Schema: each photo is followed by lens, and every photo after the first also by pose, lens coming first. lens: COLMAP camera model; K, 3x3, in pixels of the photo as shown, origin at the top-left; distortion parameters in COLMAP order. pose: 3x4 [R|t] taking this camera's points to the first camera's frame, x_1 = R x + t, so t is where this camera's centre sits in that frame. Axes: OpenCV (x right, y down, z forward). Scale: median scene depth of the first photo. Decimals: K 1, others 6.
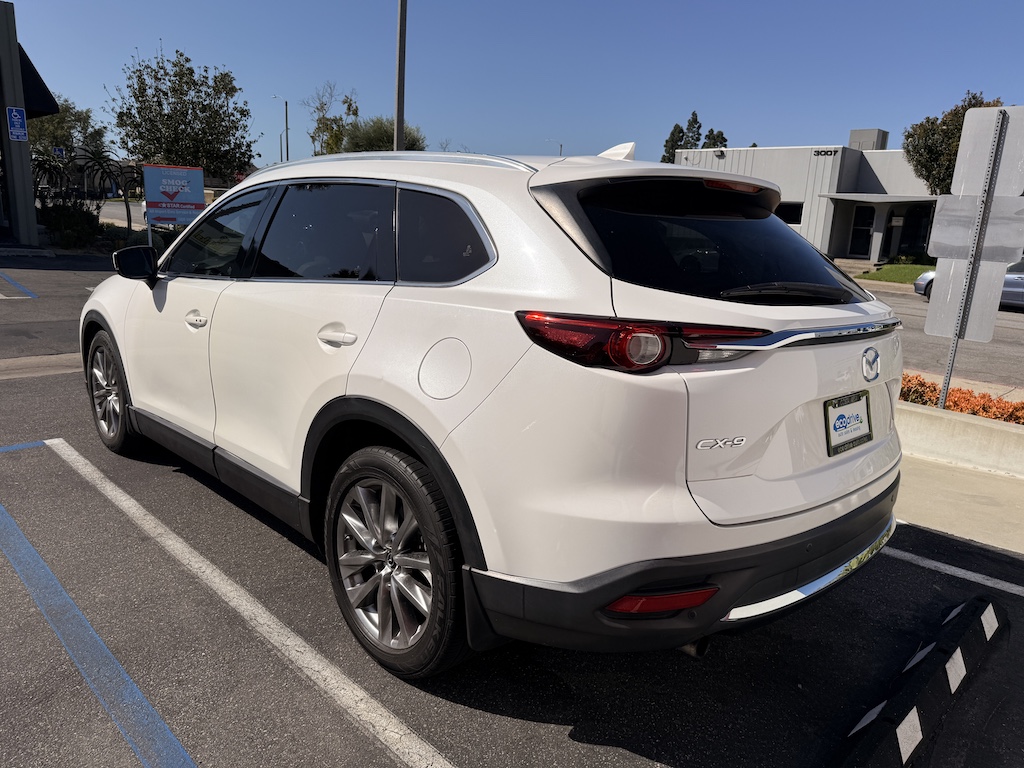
lens RADIAL K [[730.0, 0, 511.0], [0, 730.0, 394.5], [0, 0, 1]] dist [-0.001209, -0.007211]
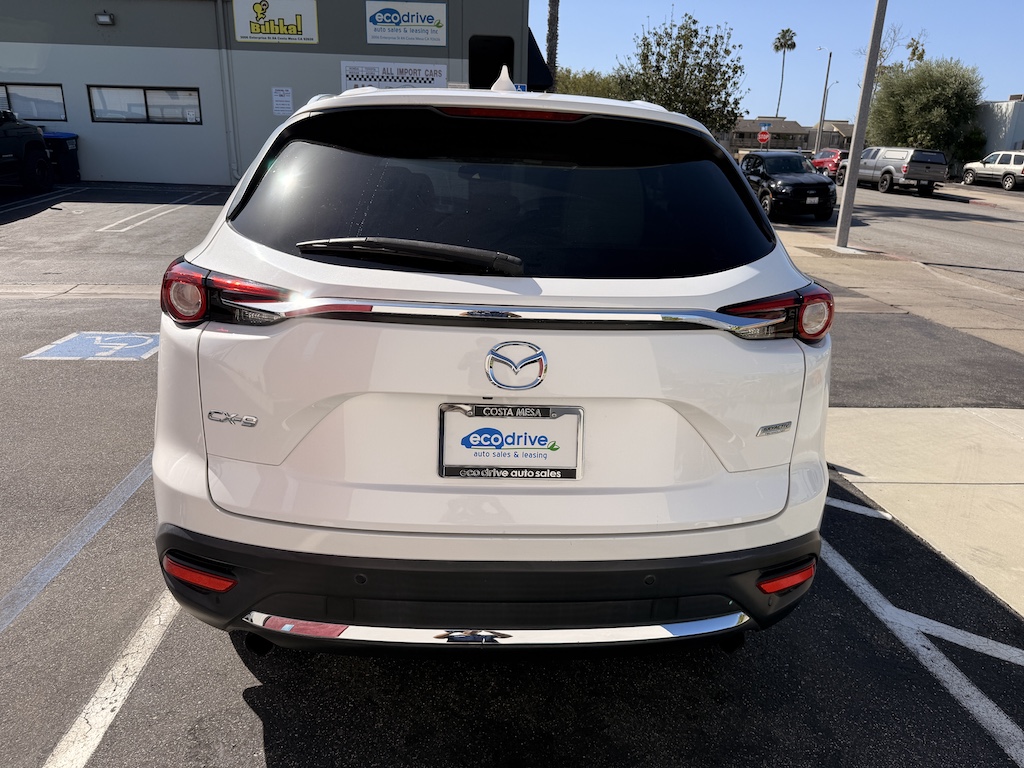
lens RADIAL K [[730.0, 0, 511.0], [0, 730.0, 394.5], [0, 0, 1]] dist [-0.001209, -0.007211]
pose [[0.765367, 0.176005, -0.619060, 0.075633], [-0.145171, 0.984303, 0.100368, -0.006652], [0.627008, 0.013051, 0.778904, 0.037975]]
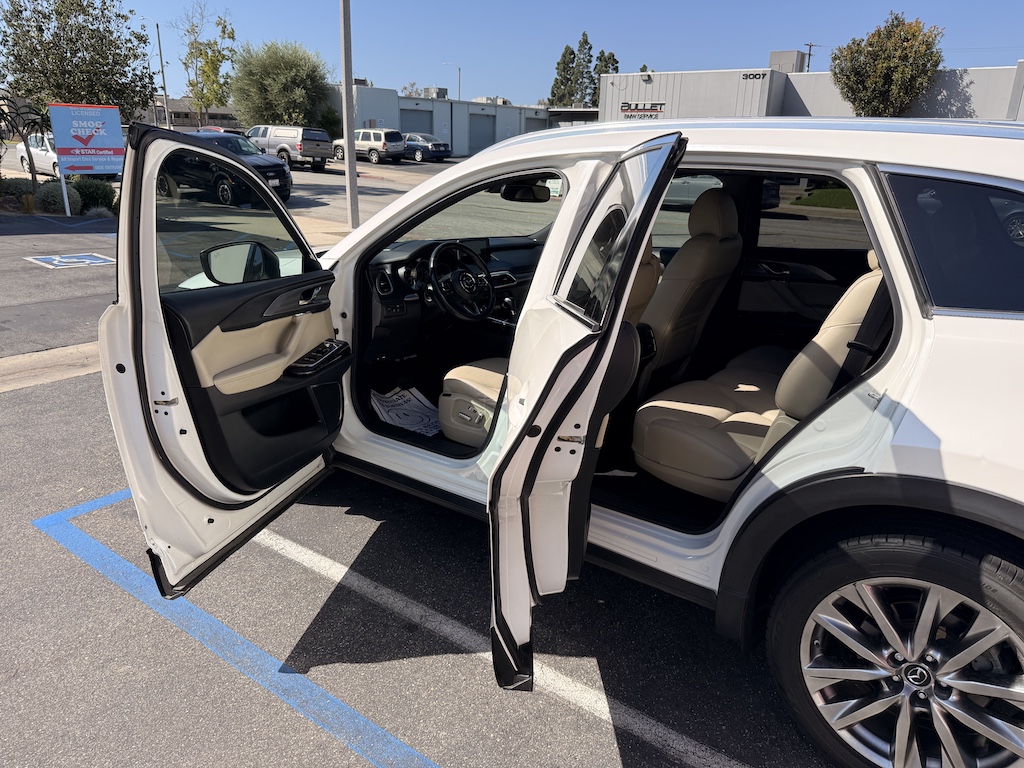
lens RADIAL K [[730.0, 0, 511.0], [0, 730.0, 394.5], [0, 0, 1]] dist [-0.001209, -0.007211]
pose [[0.988635, -0.070819, 0.132608, -0.062372], [0.058479, 0.993783, 0.094742, -0.015166], [-0.138493, -0.085911, 0.986630, 0.031452]]
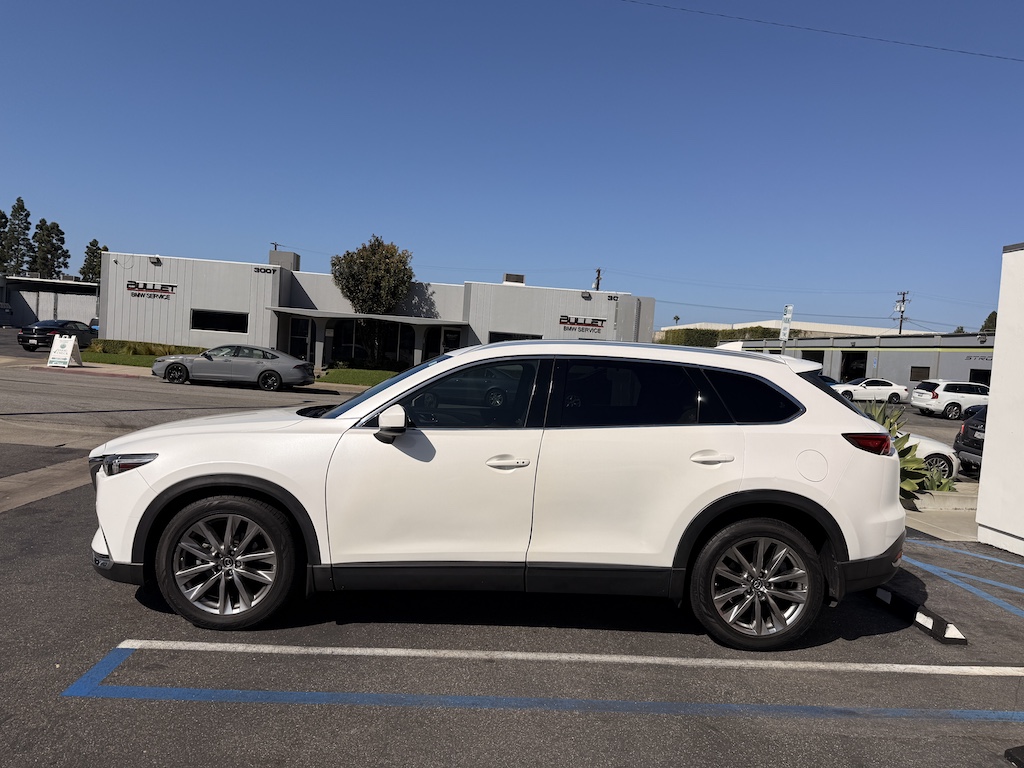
lens RADIAL K [[718.1, 0, 517.0], [0, 718.1, 402.7], [0, 0, 1]] dist [0.055829, -0.070590]
pose [[0.656785, -0.053112, 0.752205, -0.168532], [0.143798, 0.988033, -0.055793, -0.016902], [-0.740240, 0.144810, 0.656563, 0.022384]]
